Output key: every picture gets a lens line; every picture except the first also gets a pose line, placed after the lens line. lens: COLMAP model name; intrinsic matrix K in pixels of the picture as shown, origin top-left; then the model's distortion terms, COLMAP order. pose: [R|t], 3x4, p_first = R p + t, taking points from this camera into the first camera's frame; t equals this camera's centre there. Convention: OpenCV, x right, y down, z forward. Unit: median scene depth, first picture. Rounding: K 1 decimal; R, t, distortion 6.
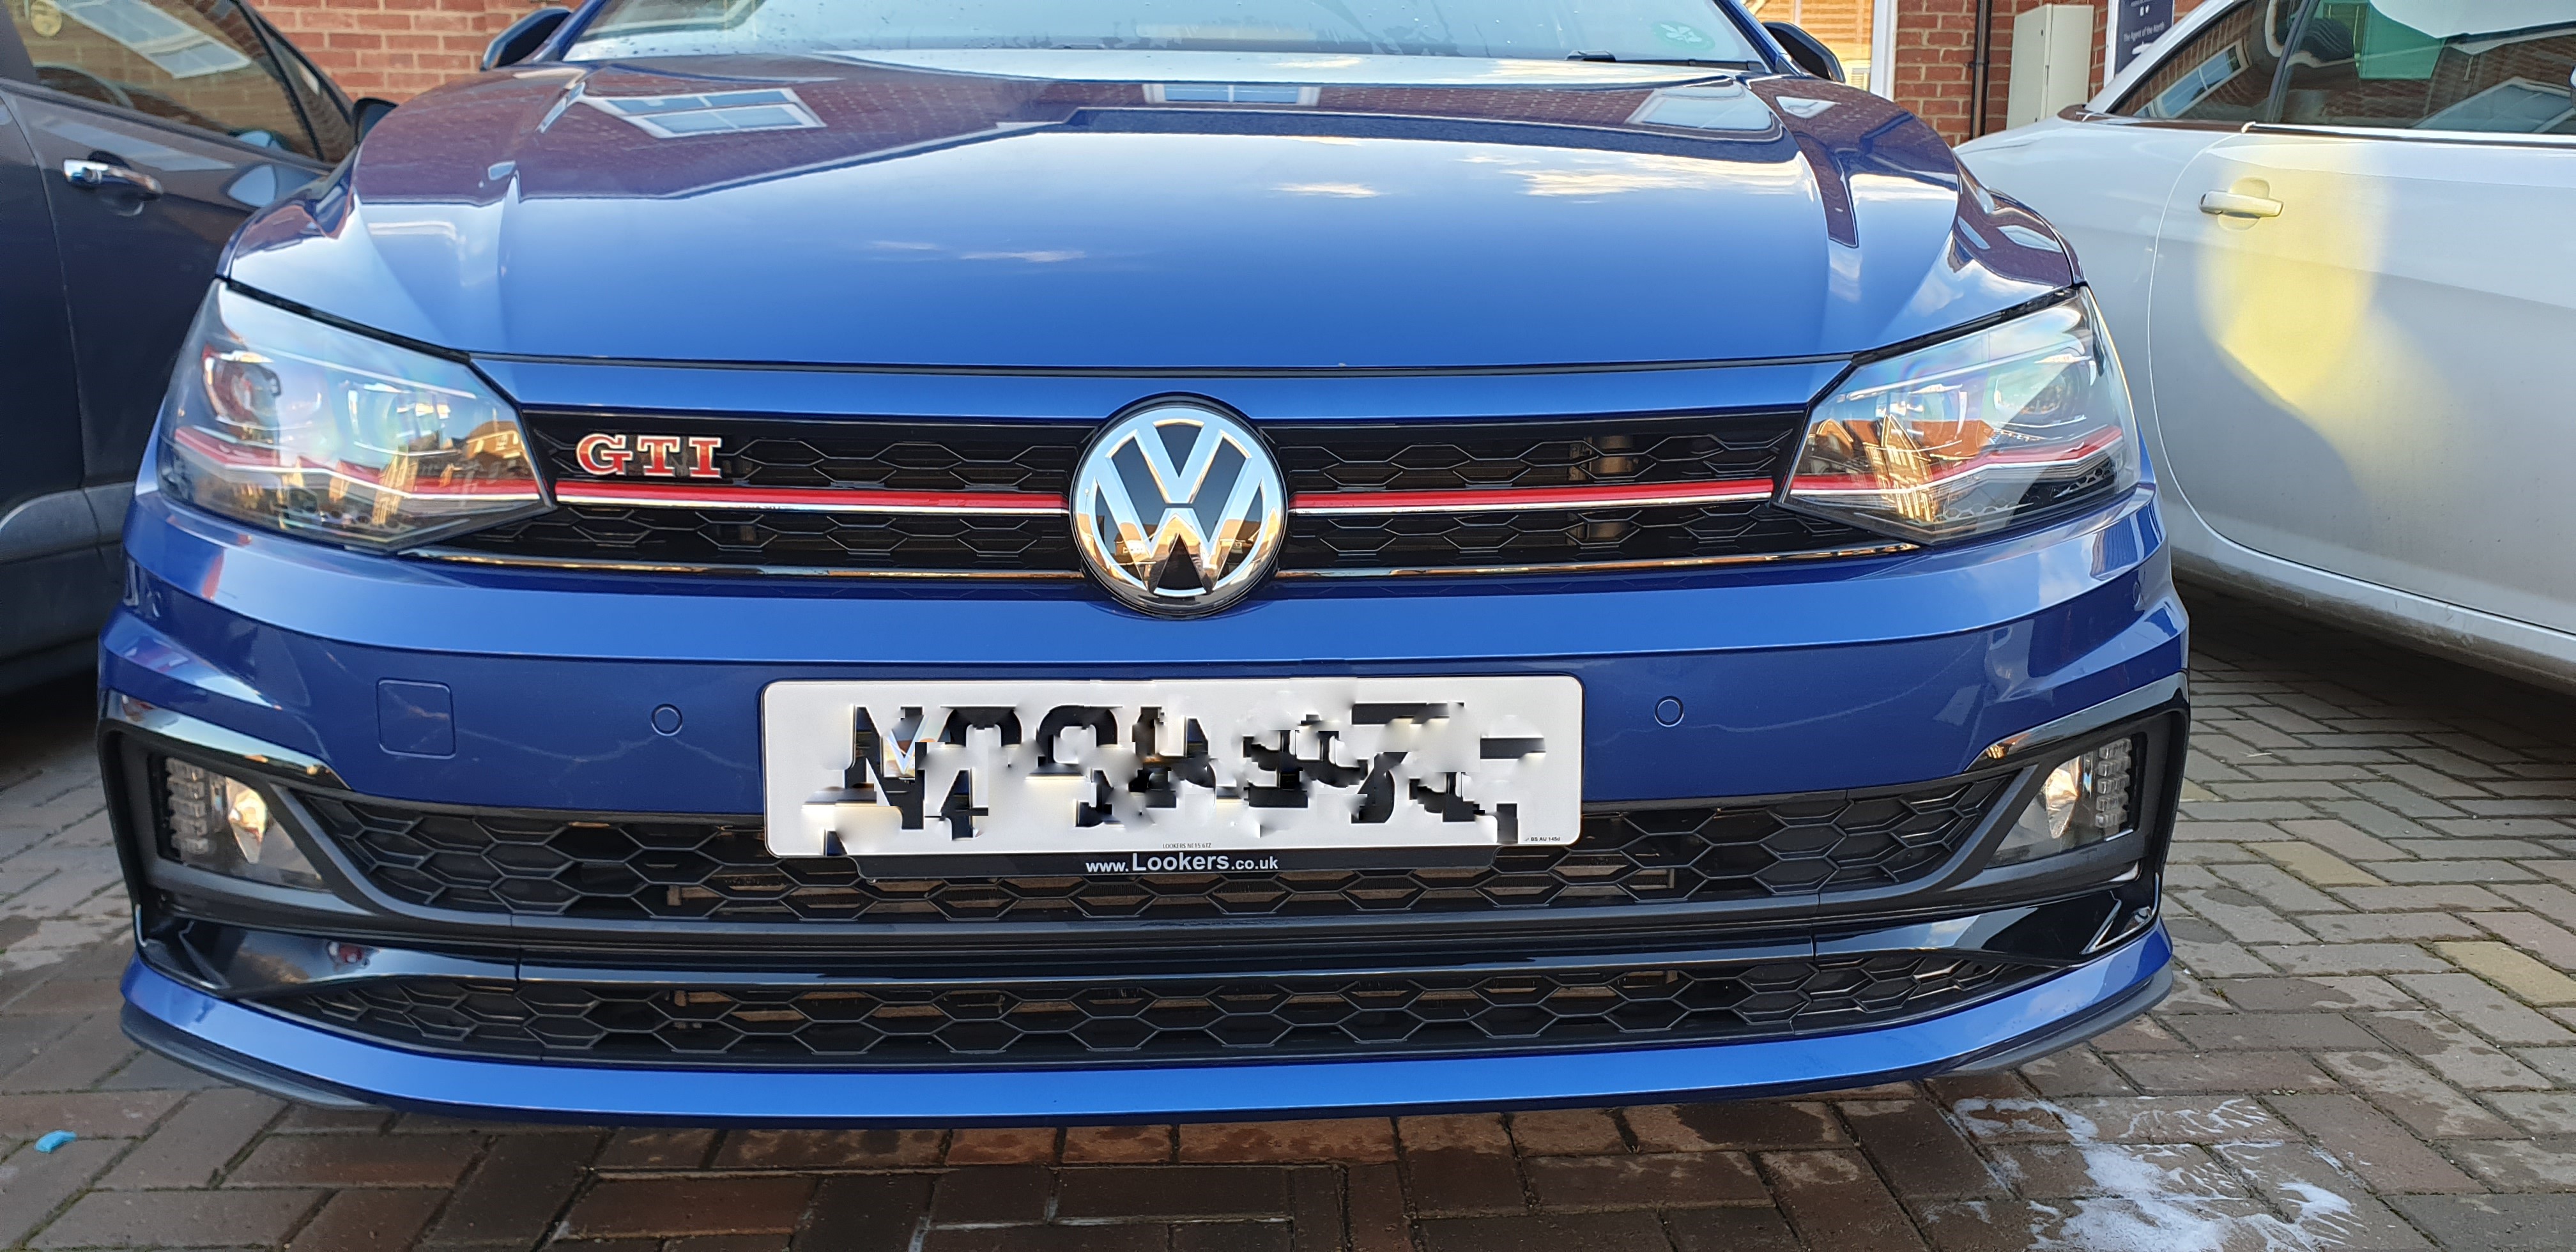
lens RADIAL K [[1971.4, 0, 1313.3], [0, 1971.4, 628.8], [0, 0, 1]] dist [0.006817, 0.004991]
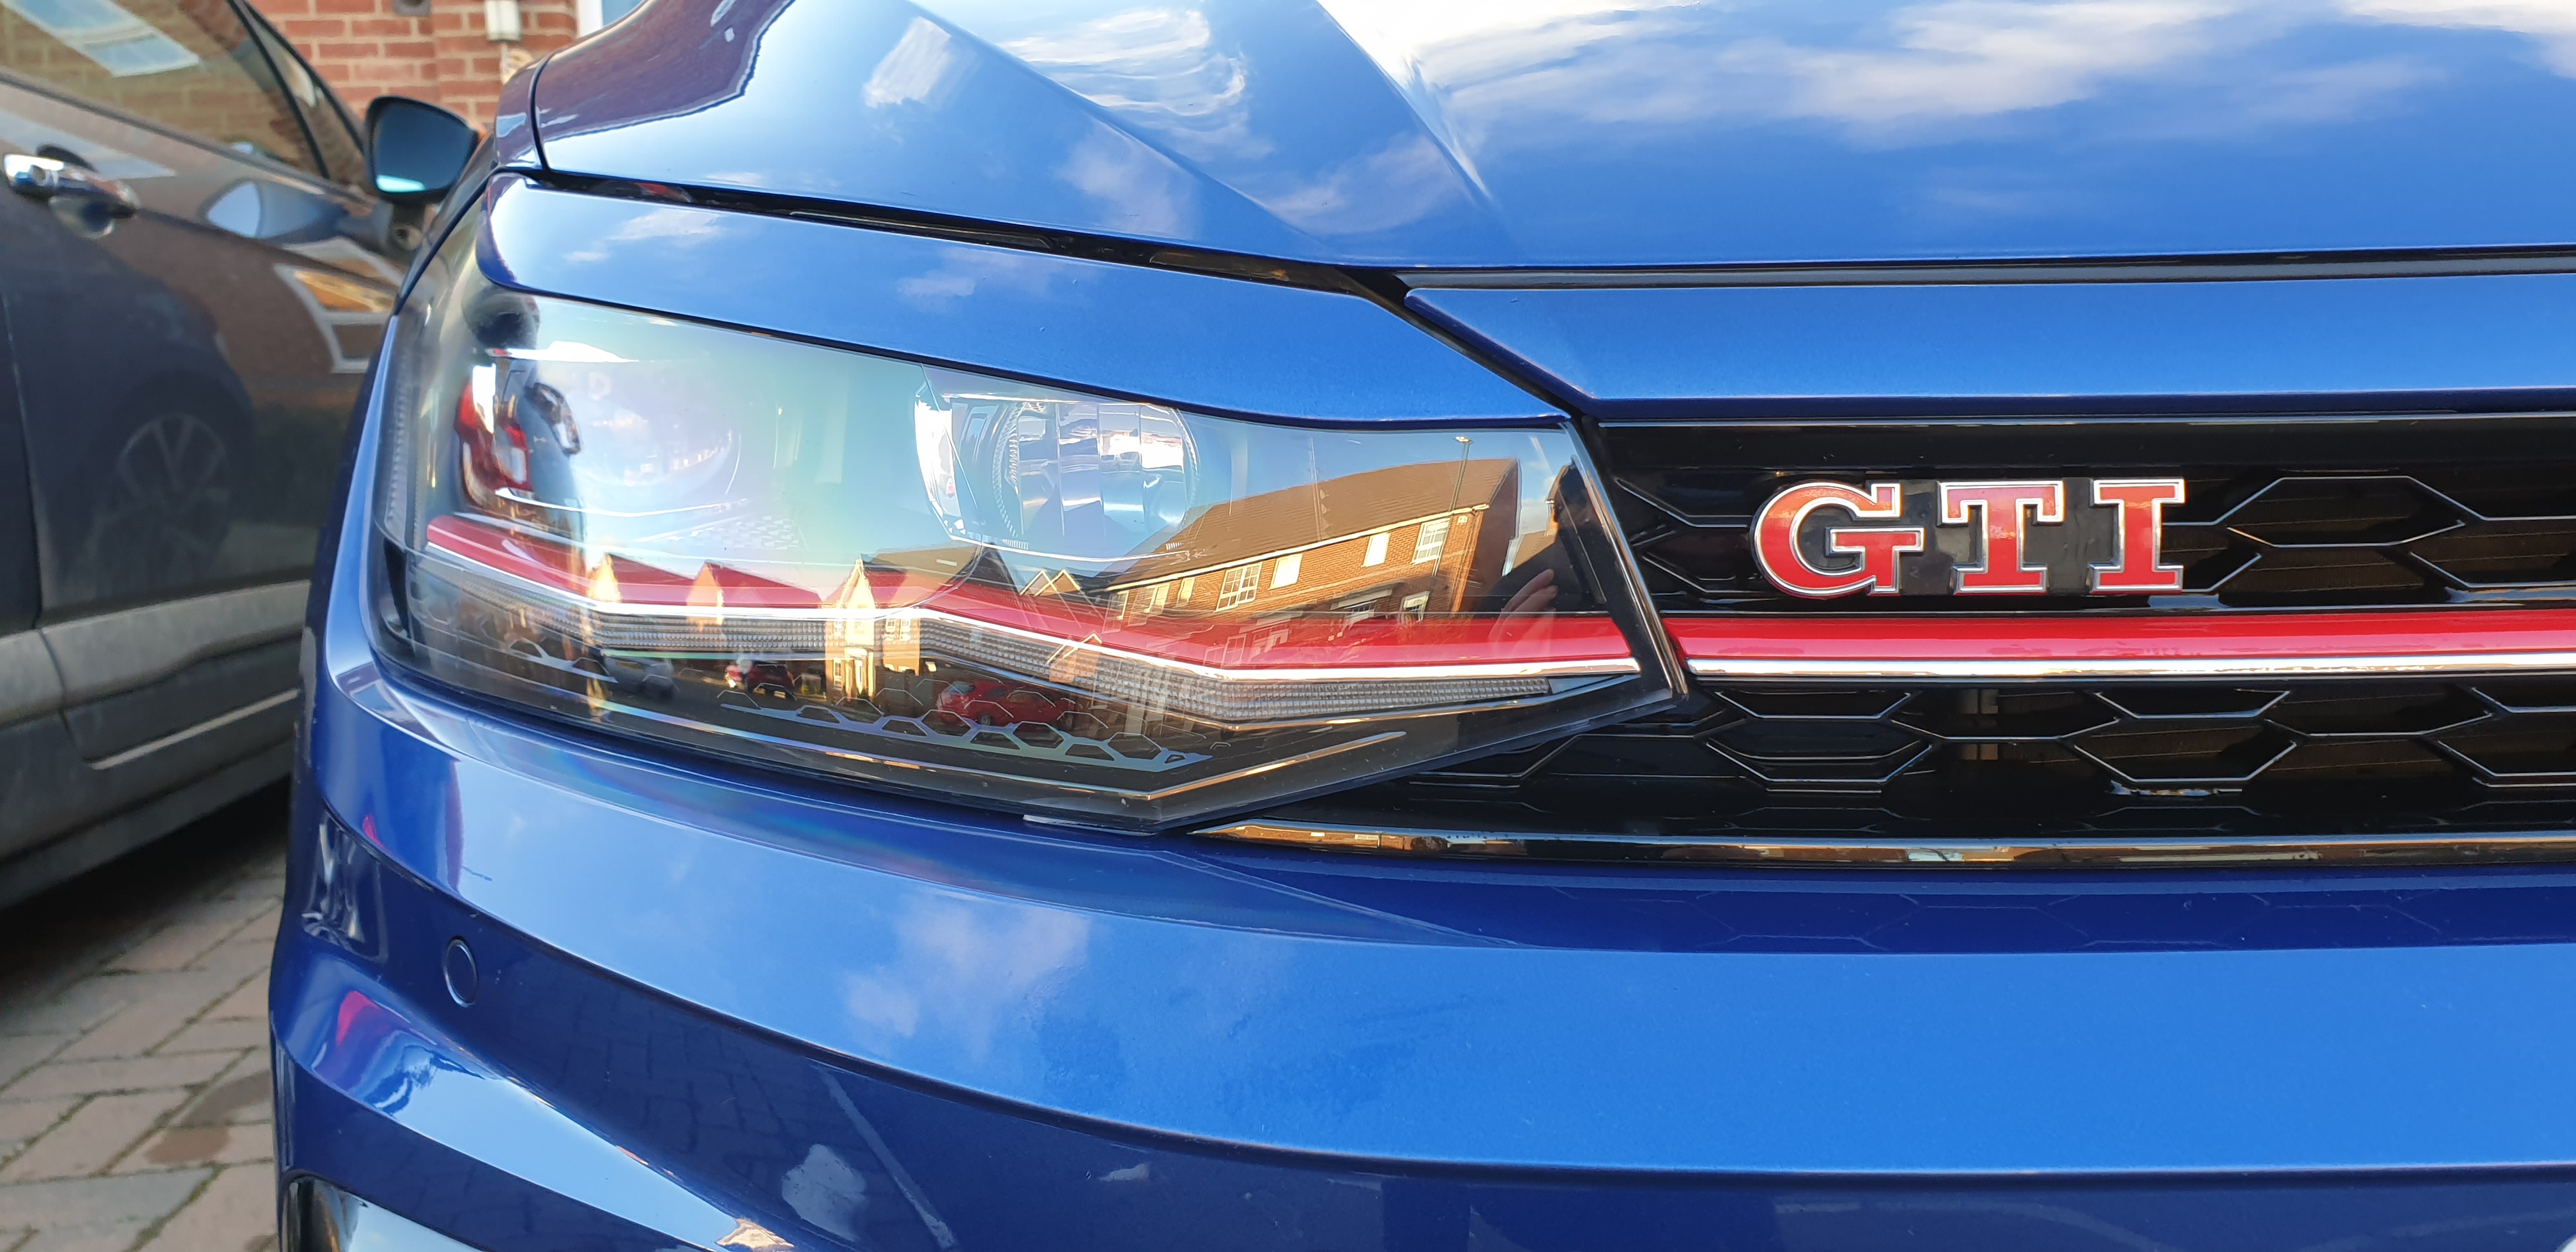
lens RADIAL K [[1968.7, 0, 1288.0], [0, 1968.7, 626.0], [0, 0, 1]] dist [0.006047, 0.004329]
pose [[0.998481, -0.040772, 0.037051, -0.379966], [0.042071, 0.998502, -0.034991, -0.052308], [-0.035569, 0.036497, 0.998701, 0.530604]]
